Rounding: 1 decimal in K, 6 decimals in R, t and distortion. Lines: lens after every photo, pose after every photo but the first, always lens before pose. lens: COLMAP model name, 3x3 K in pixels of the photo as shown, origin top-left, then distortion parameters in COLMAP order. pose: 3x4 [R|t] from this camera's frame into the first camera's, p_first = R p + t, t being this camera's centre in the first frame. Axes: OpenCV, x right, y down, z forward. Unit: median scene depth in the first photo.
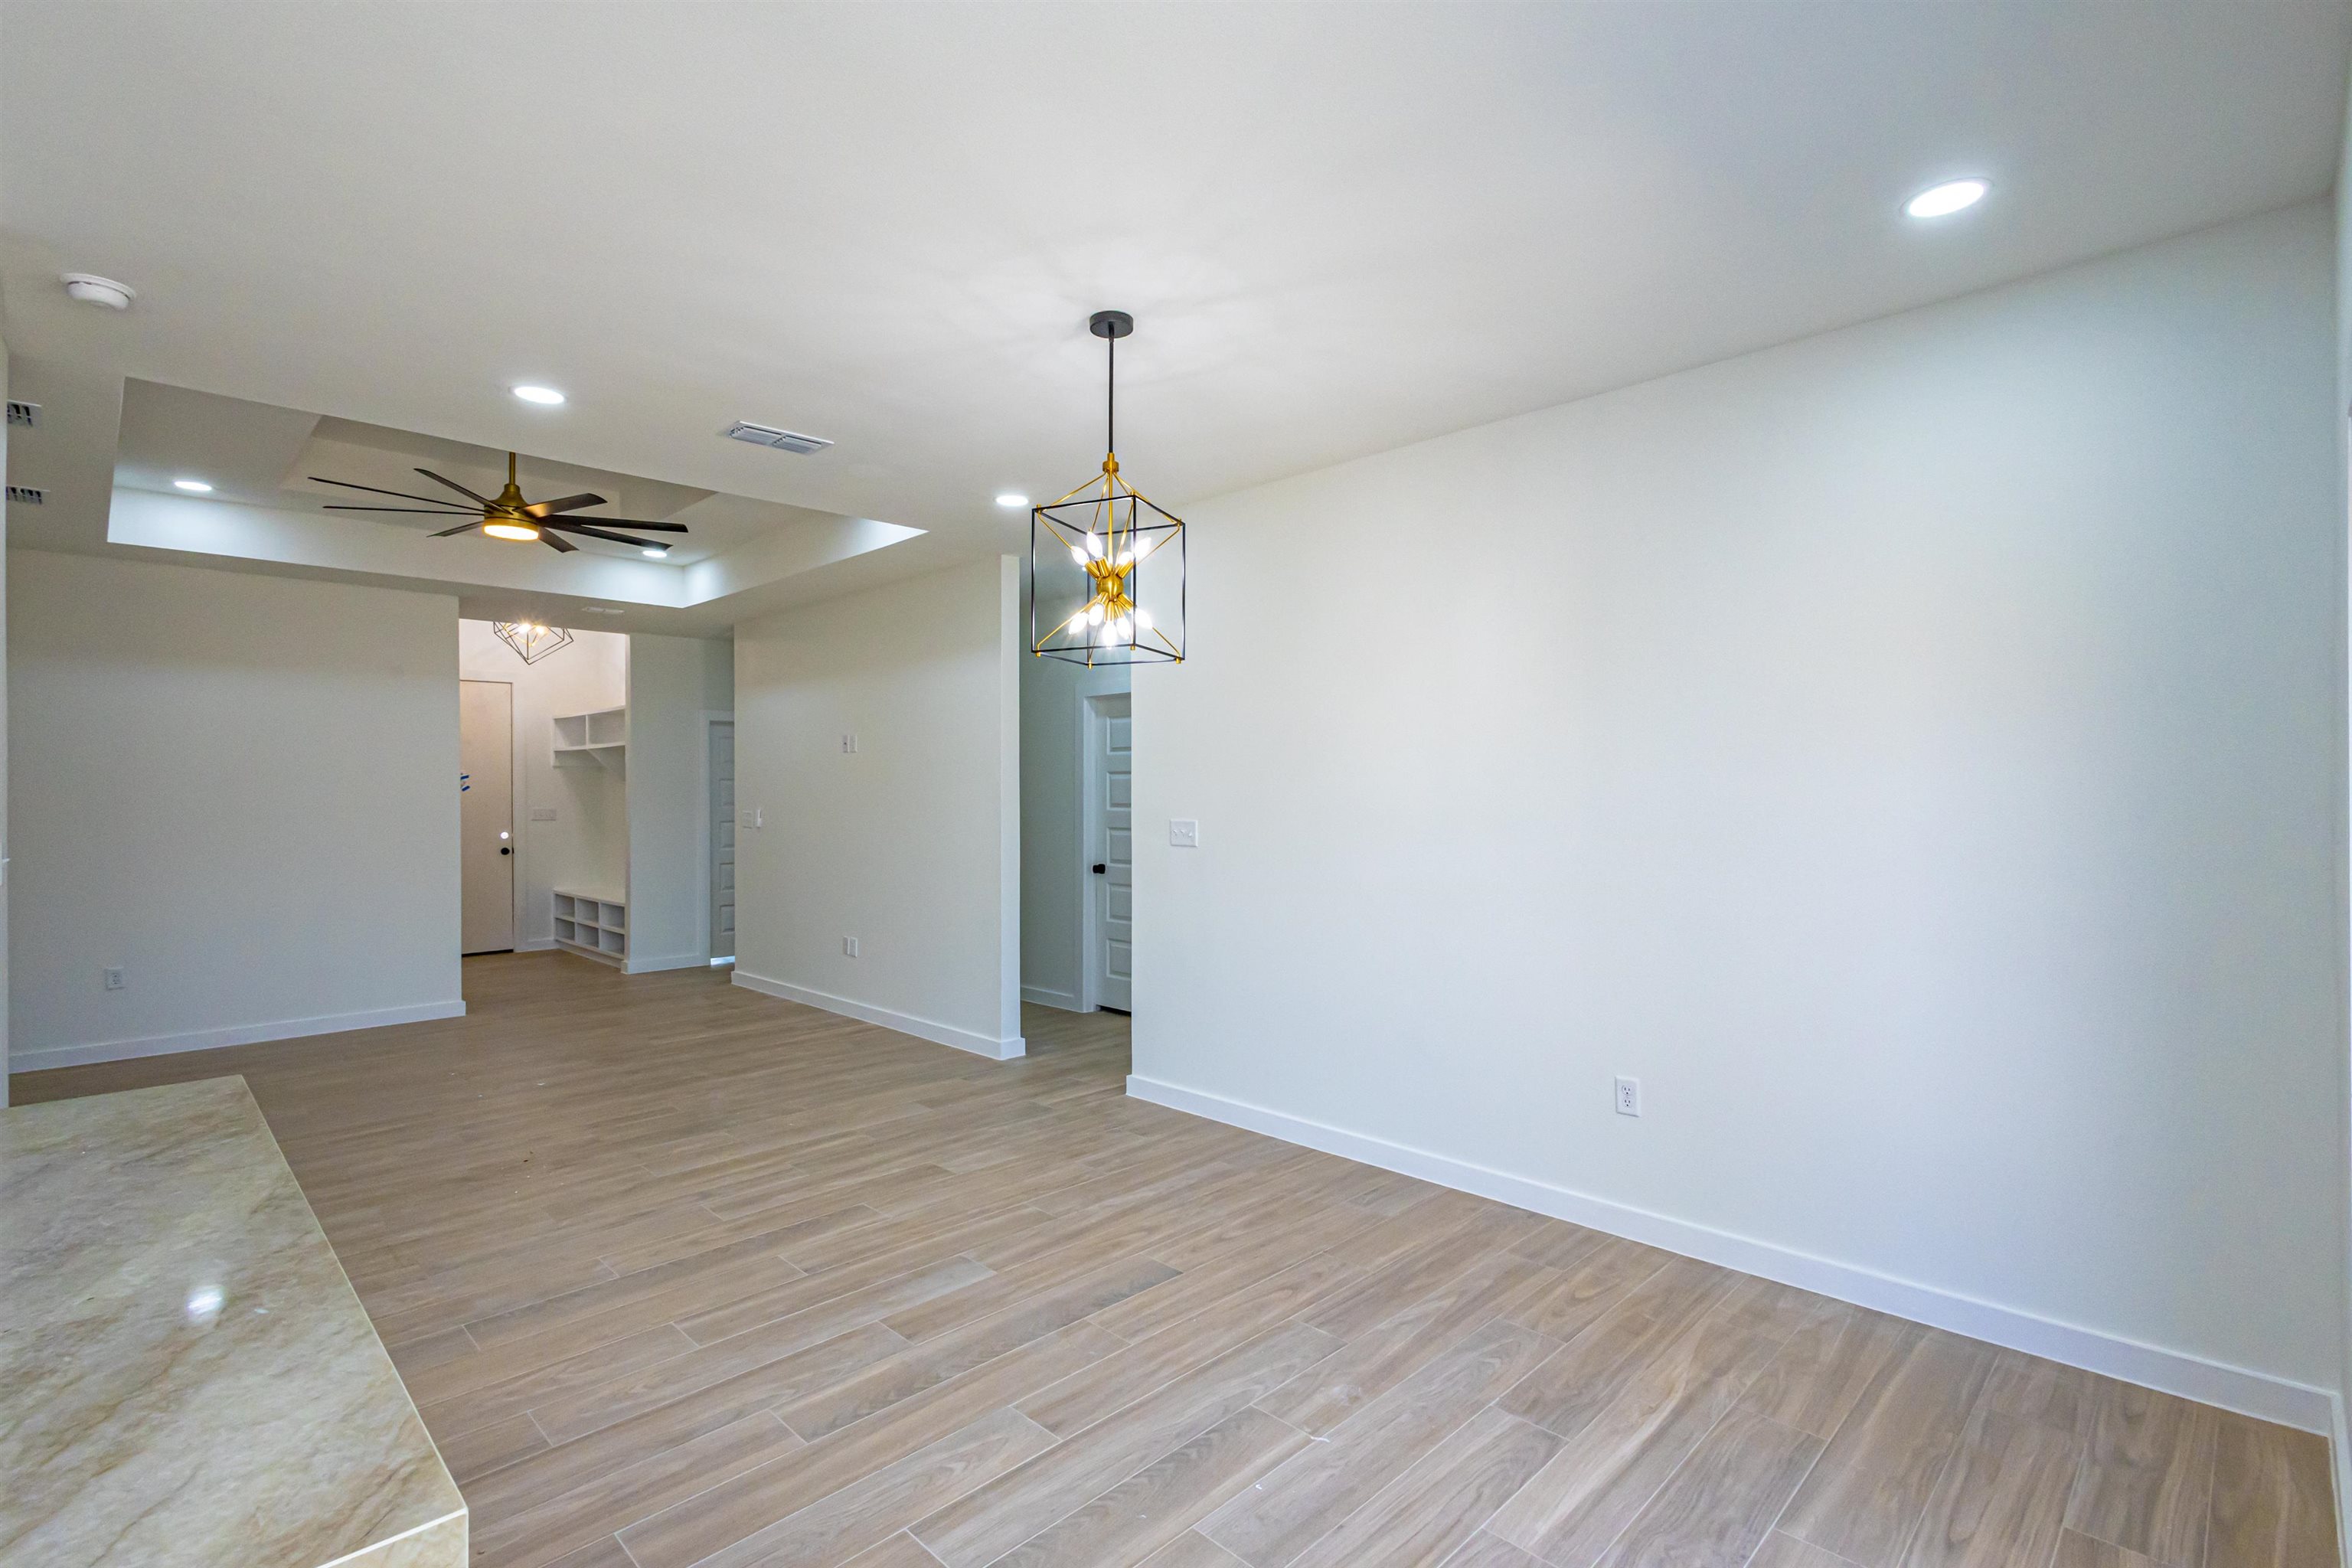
lens RADIAL K [[1082.1, 0, 1187.8], [0, 1082.1, 785.5], [0, 0, 1]] dist [0.012034, -0.003053]
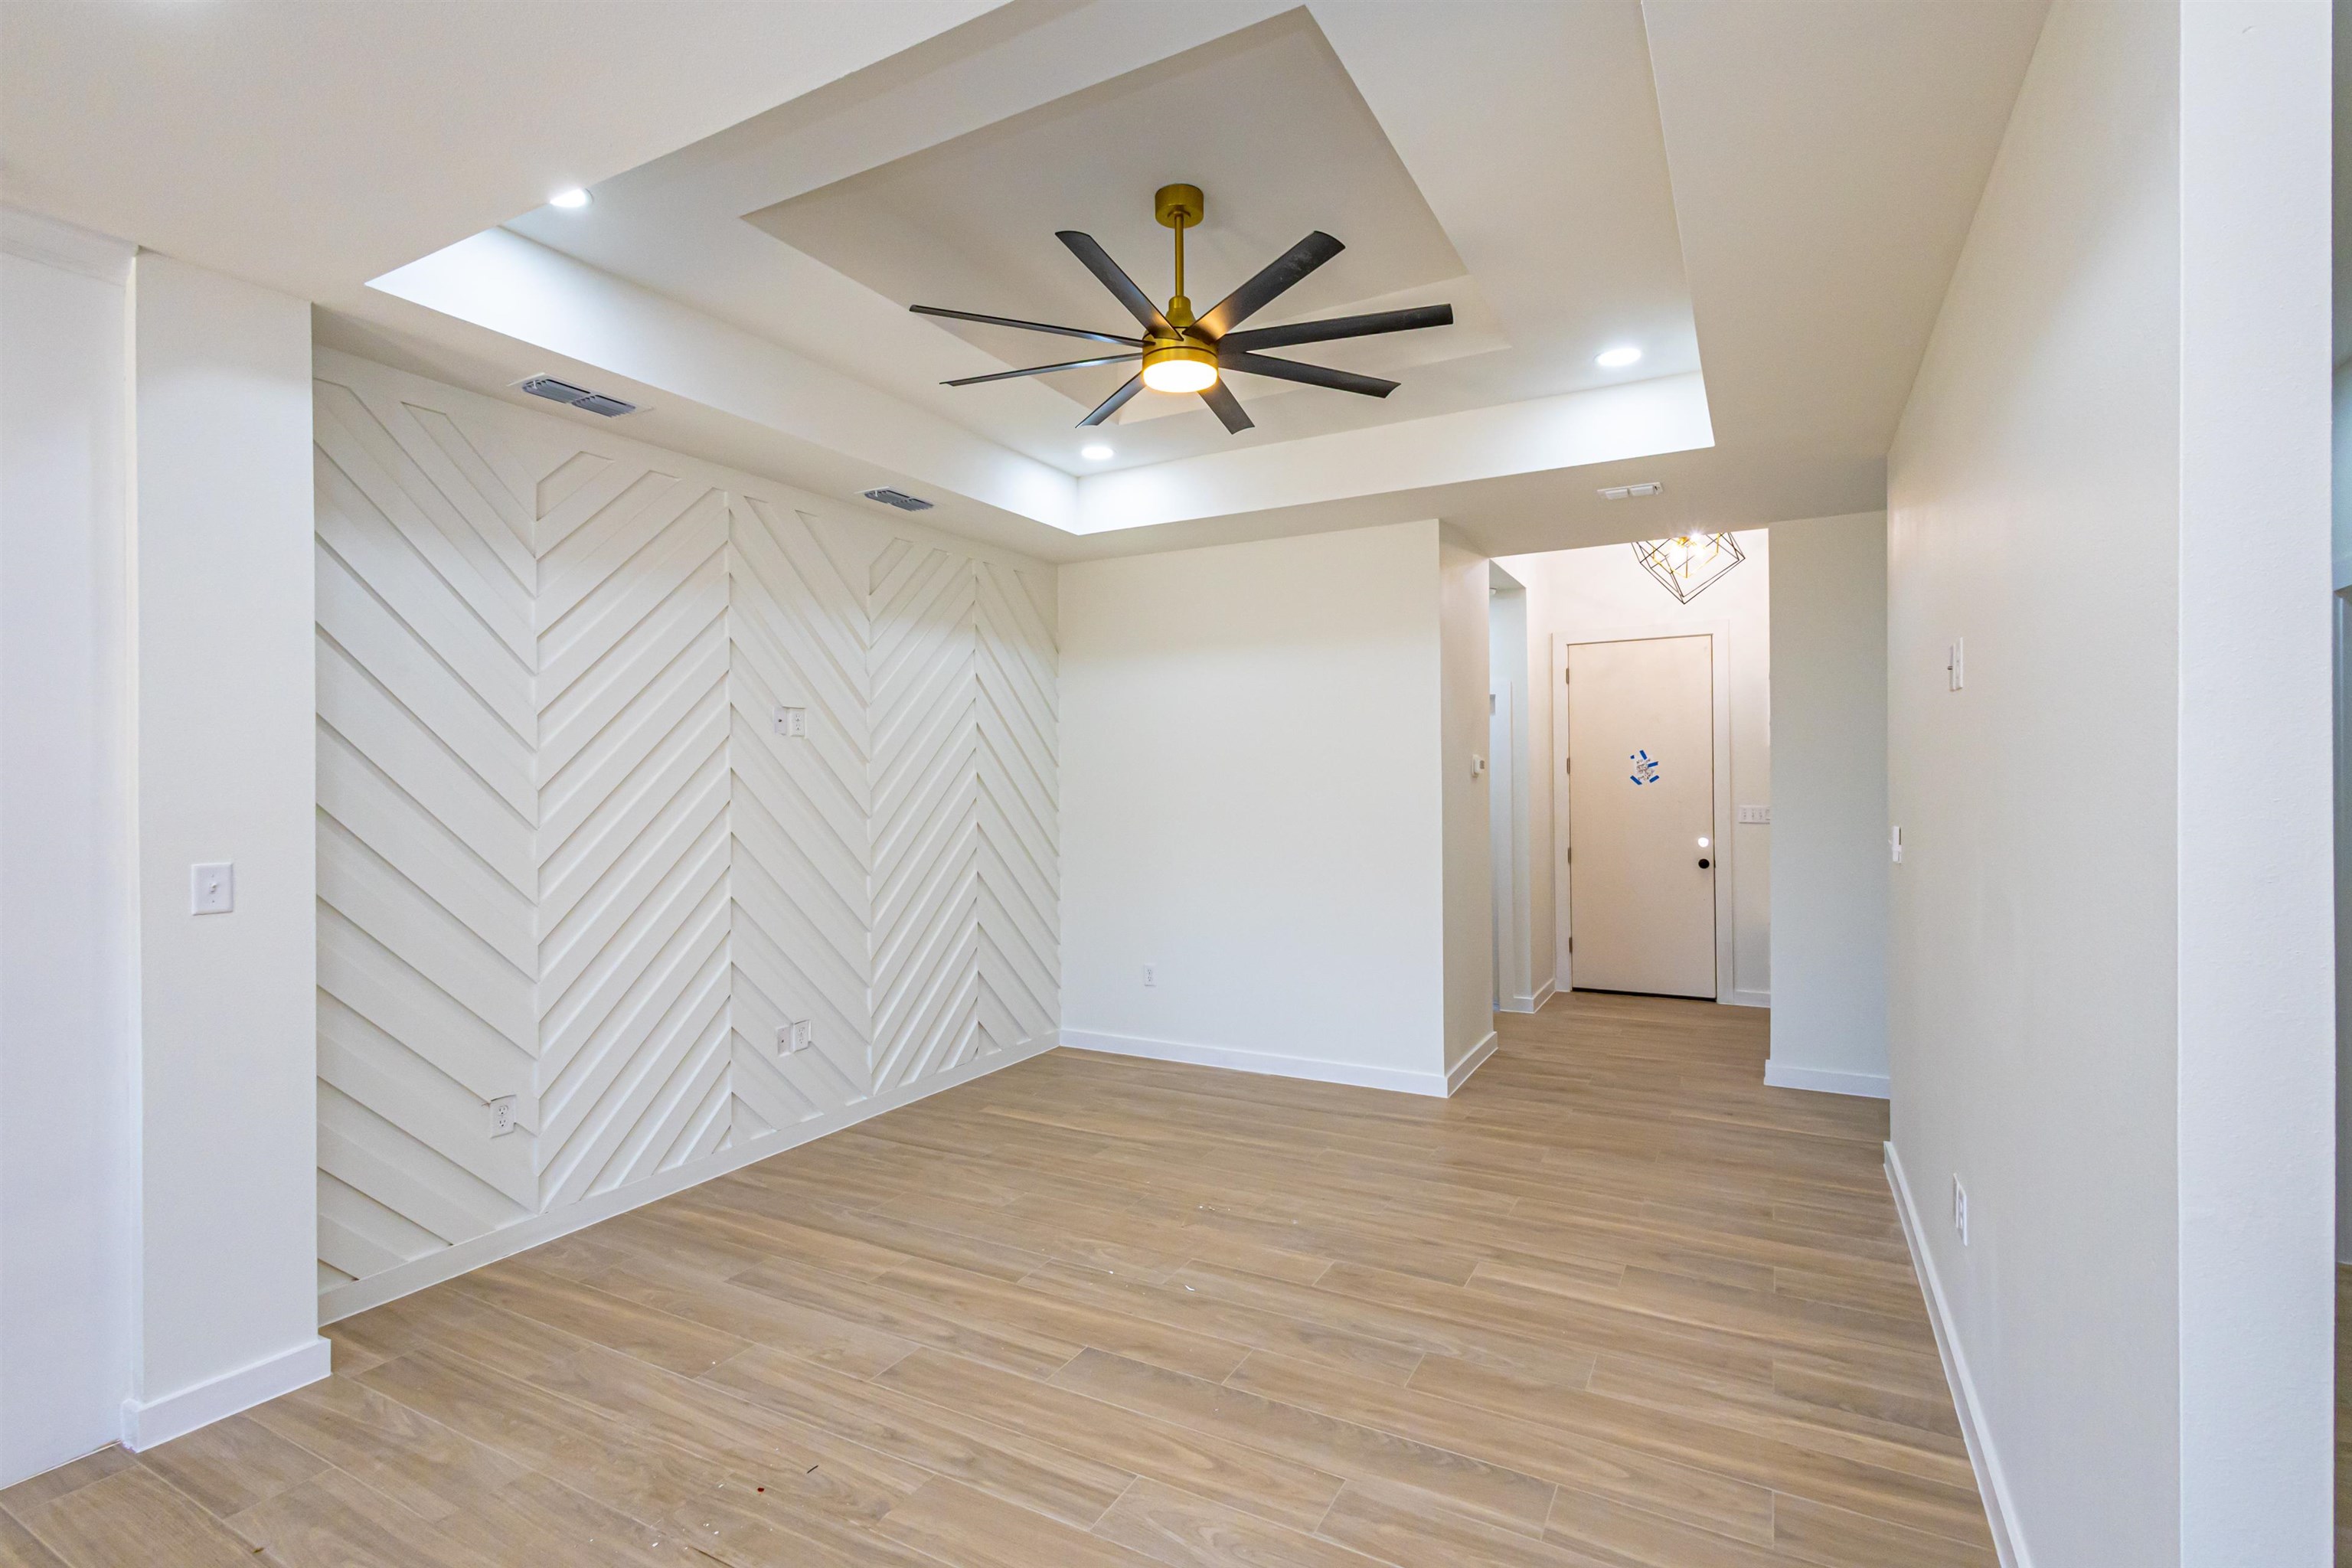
lens RADIAL K [[1082.1, 0, 1177.3], [0, 1082.1, 784.4], [0, 0, 1]] dist [0.012034, -0.003053]
pose [[0.268499, 0.002300, -0.963277, -0.044378], [0.012246, 0.999908, 0.005801, -0.005686], [0.963202, -0.013354, 0.268446, 1.376549]]
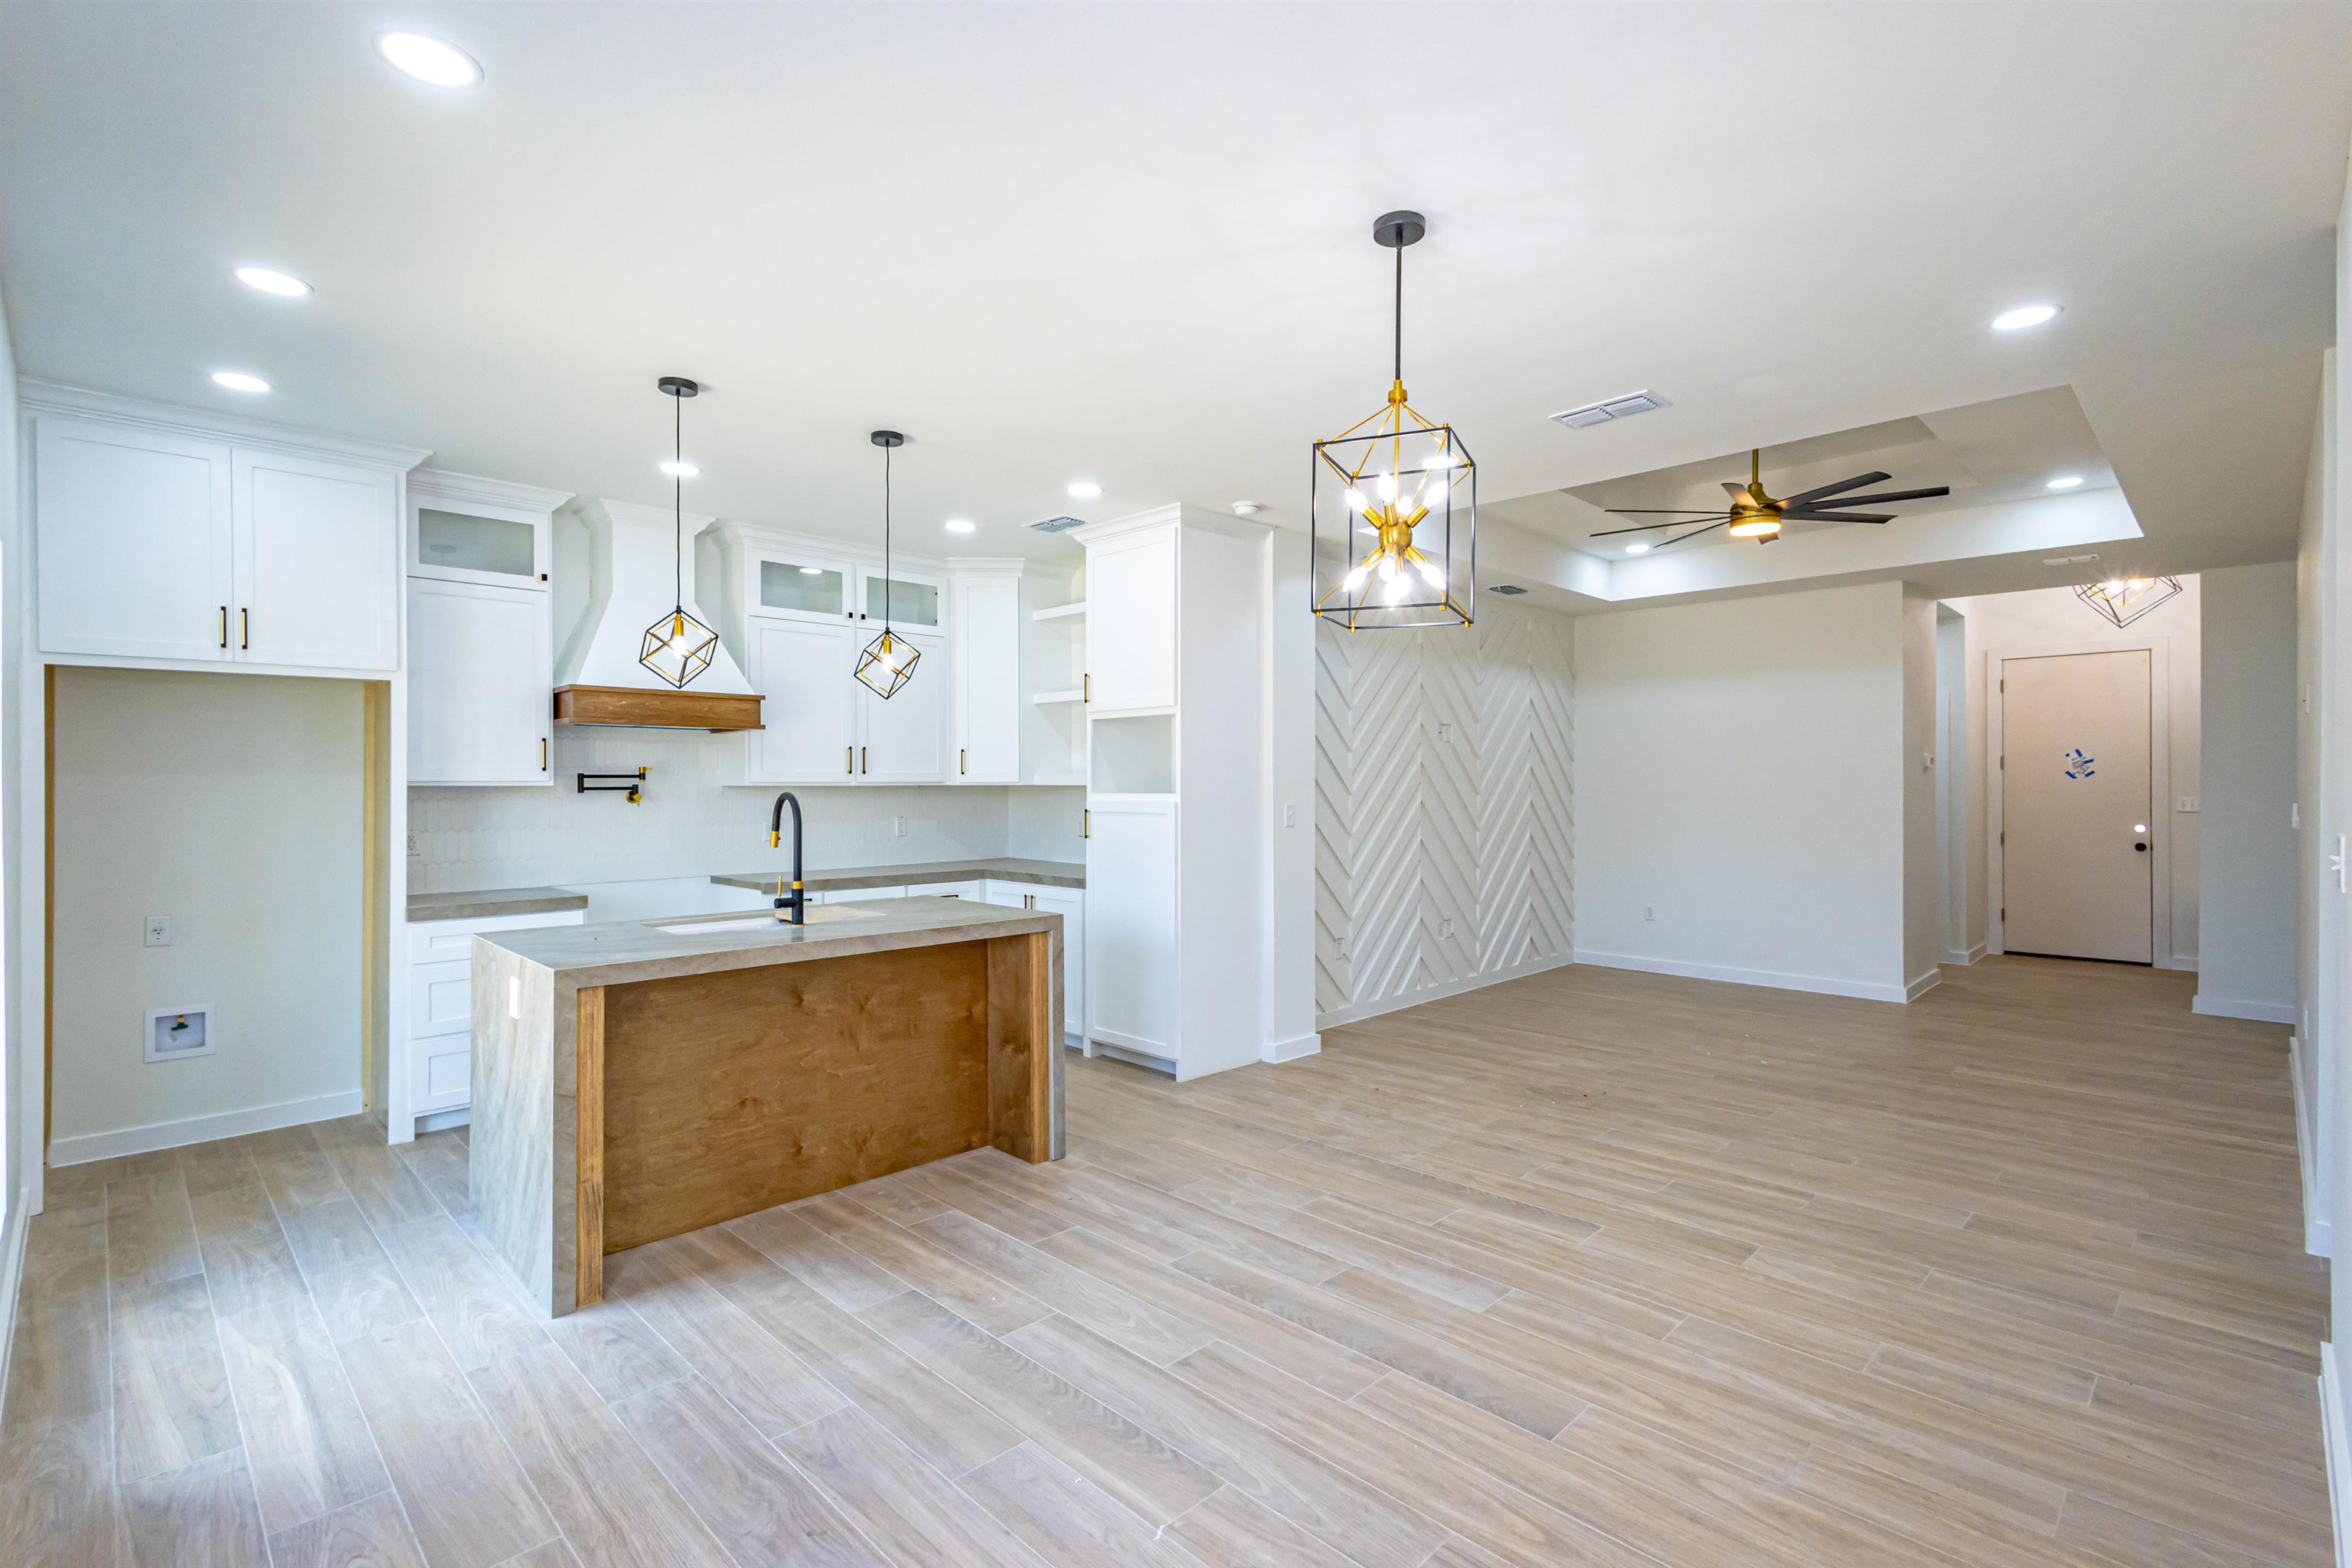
lens RADIAL K [[1082.1, 0, 1173.7], [0, 1082.1, 783.4], [0, 0, 1]] dist [0.012034, -0.003053]
pose [[-0.011177, 0.004109, -0.999929, 0.711953], [0.006019, 0.999974, 0.004042, 0.007318], [0.999919, -0.005974, -0.011201, 0.749718]]
